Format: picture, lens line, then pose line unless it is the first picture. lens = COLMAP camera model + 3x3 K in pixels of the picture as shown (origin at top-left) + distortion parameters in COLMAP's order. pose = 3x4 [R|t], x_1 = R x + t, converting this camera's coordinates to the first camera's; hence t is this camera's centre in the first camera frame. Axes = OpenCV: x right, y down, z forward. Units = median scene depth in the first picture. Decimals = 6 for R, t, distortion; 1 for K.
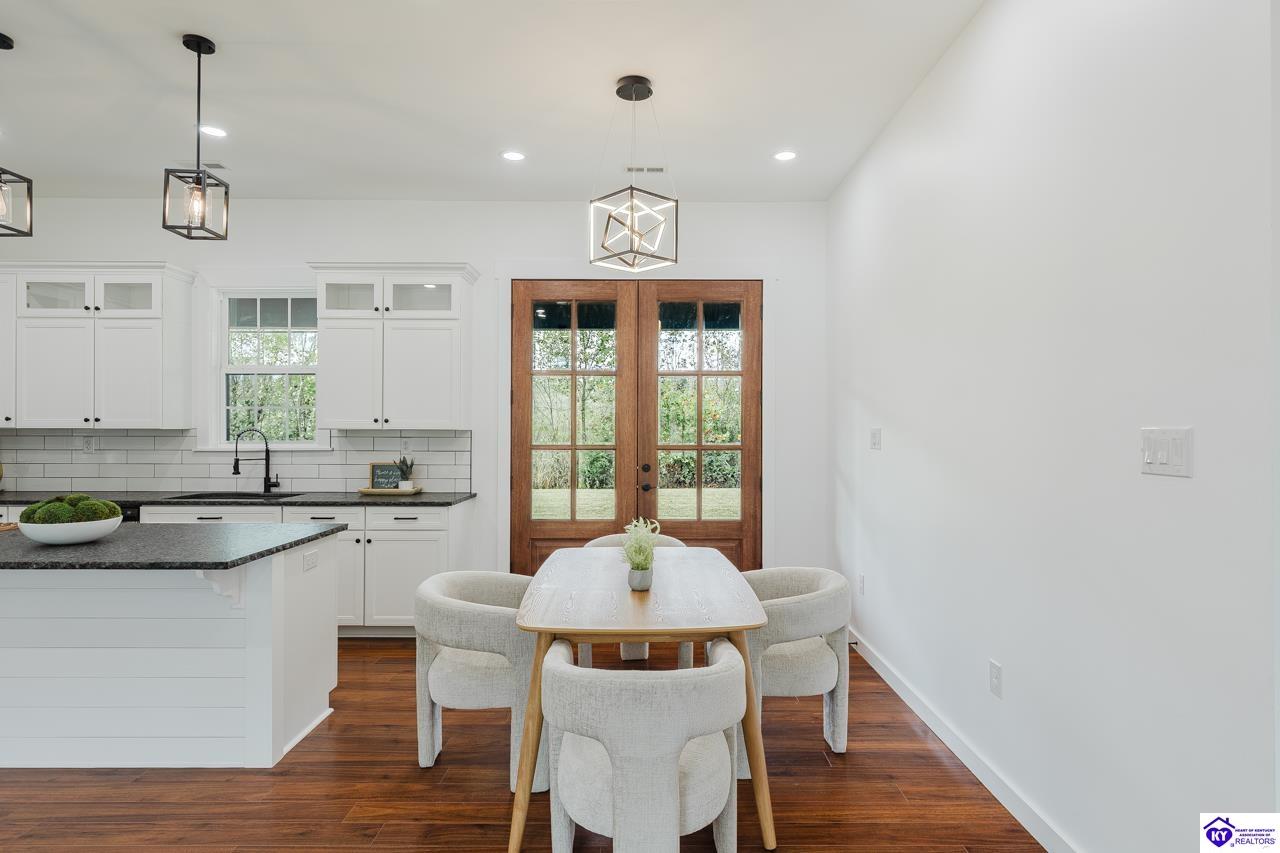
lens RADIAL K [[698.4, 0, 642.9], [0, 698.4, 426.6], [0, 0, 1]] dist [-0.004073, 0.000632]
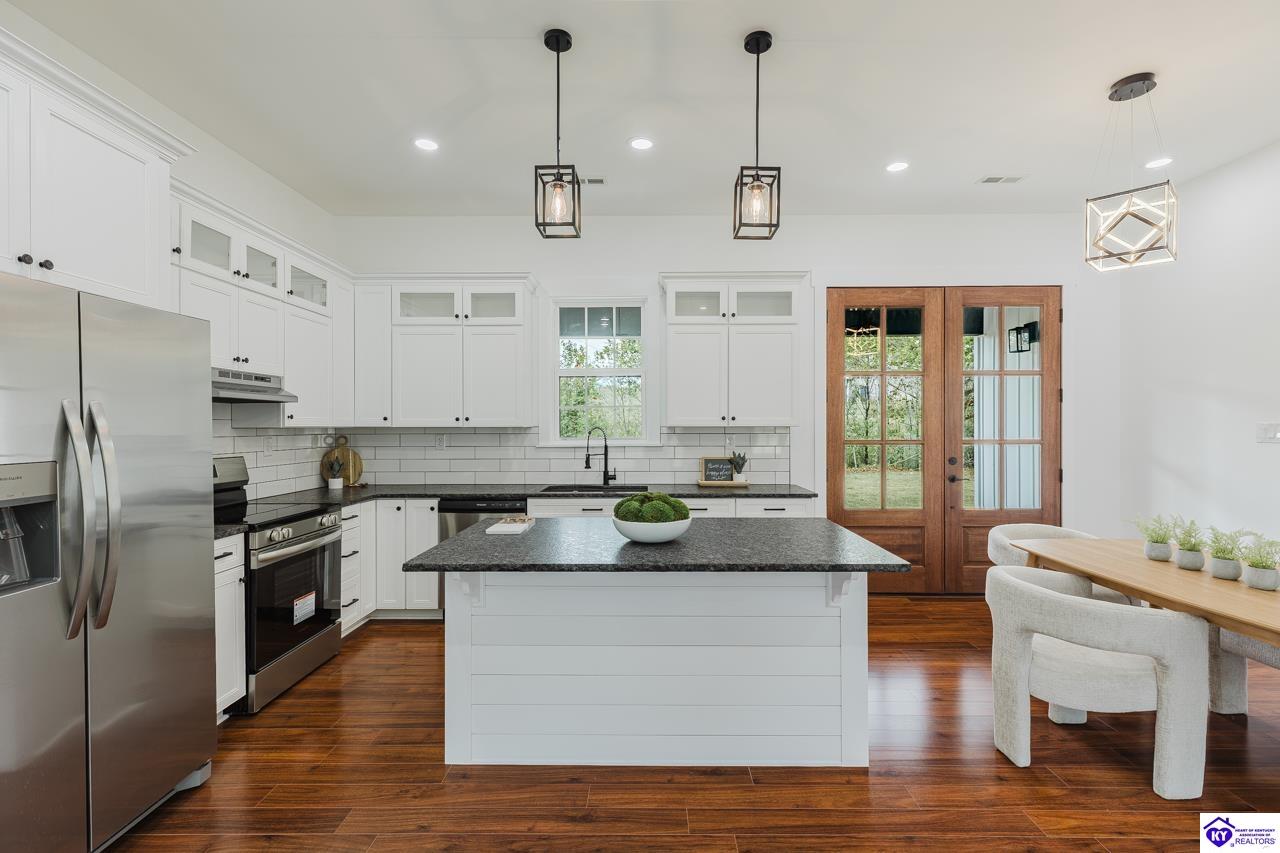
lens RADIAL K [[581.5, 0, 640.4], [0, 581.5, 427.5], [0, 0, 1]] dist [0.005493, -0.000105]
pose [[0.999832, -0.005047, -0.017610, -0.476443], [0.005172, 0.999962, 0.007036, -0.001409], [0.017574, -0.007126, 0.999820, 0.093196]]
